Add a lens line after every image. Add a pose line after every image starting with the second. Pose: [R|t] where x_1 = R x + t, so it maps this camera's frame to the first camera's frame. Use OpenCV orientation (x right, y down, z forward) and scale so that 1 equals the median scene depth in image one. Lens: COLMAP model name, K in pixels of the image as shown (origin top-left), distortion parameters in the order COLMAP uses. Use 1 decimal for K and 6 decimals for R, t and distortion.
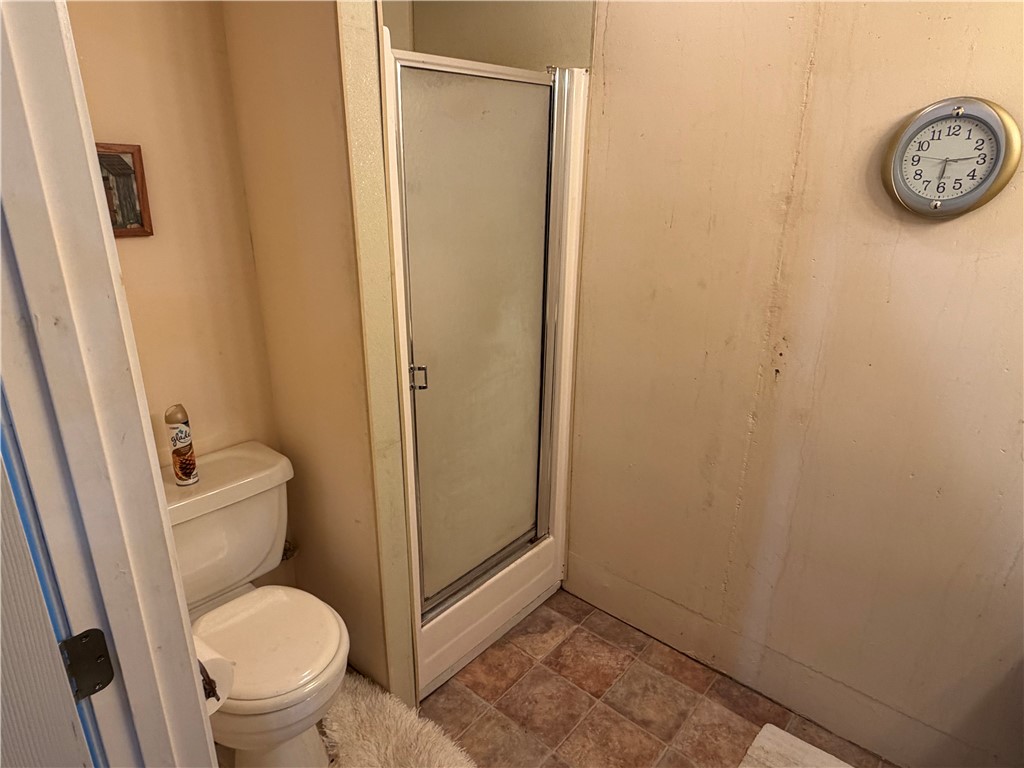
lens RADIAL K [[623.8, 0, 498.9], [0, 623.8, 387.2], [0, 0, 1]] dist [0.001374, -0.000065]
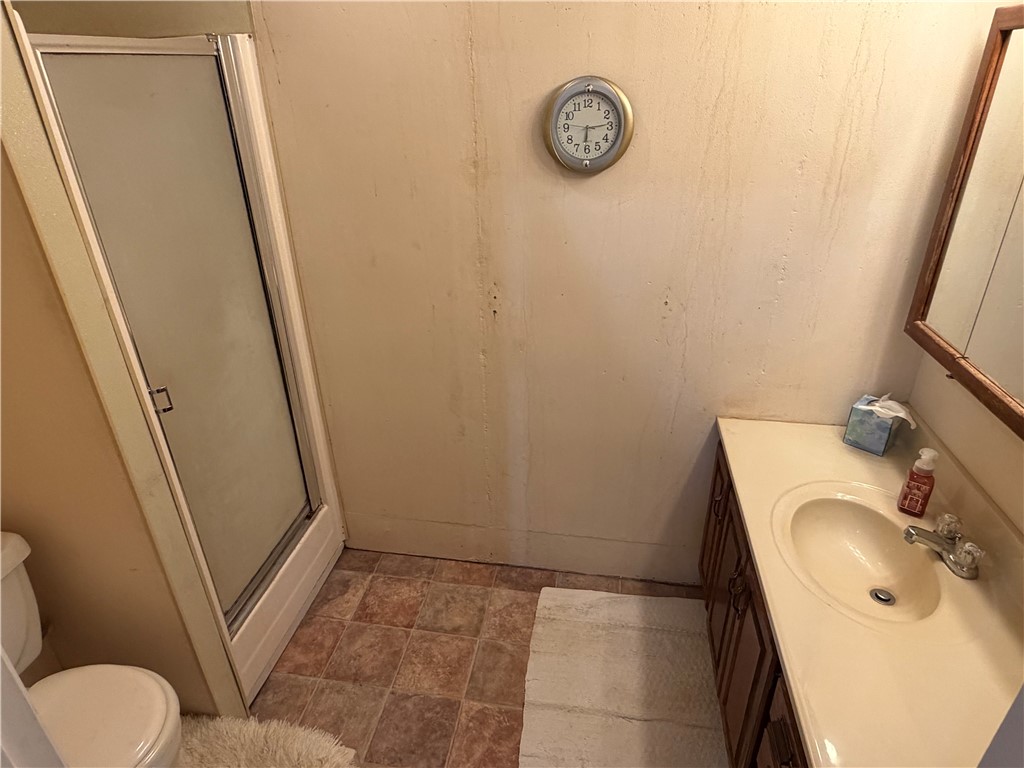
lens RADIAL K [[623.8, 0, 502.9], [0, 623.8, 391.9], [0, 0, 1]] dist [0.001374, -0.000065]
pose [[0.855060, -0.264378, 0.446067, -0.097602], [0.206373, 0.962699, 0.174986, -0.078990], [-0.475691, -0.057568, 0.877727, -0.040165]]
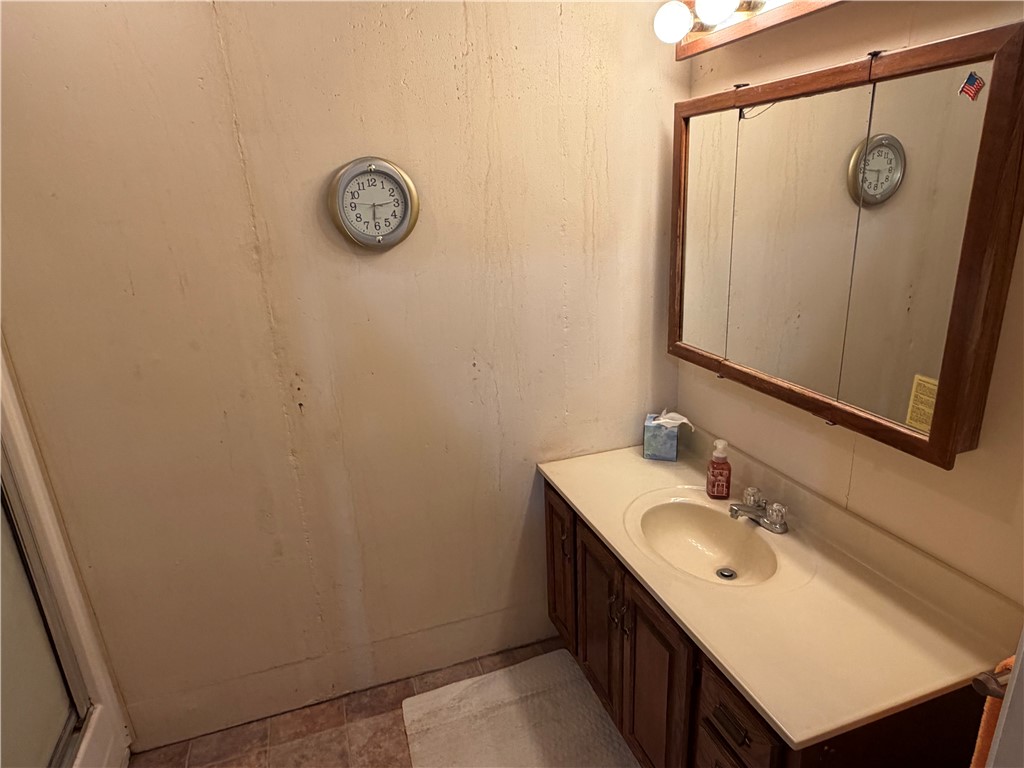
lens RADIAL K [[623.8, 0, 511.7], [0, 623.8, 387.7], [0, 0, 1]] dist [0.001374, -0.000065]
pose [[0.498948, -0.305721, 0.810916, -0.216744], [0.342891, 0.928995, 0.139261, -0.074106], [-0.795913, 0.208572, 0.568349, 0.098677]]
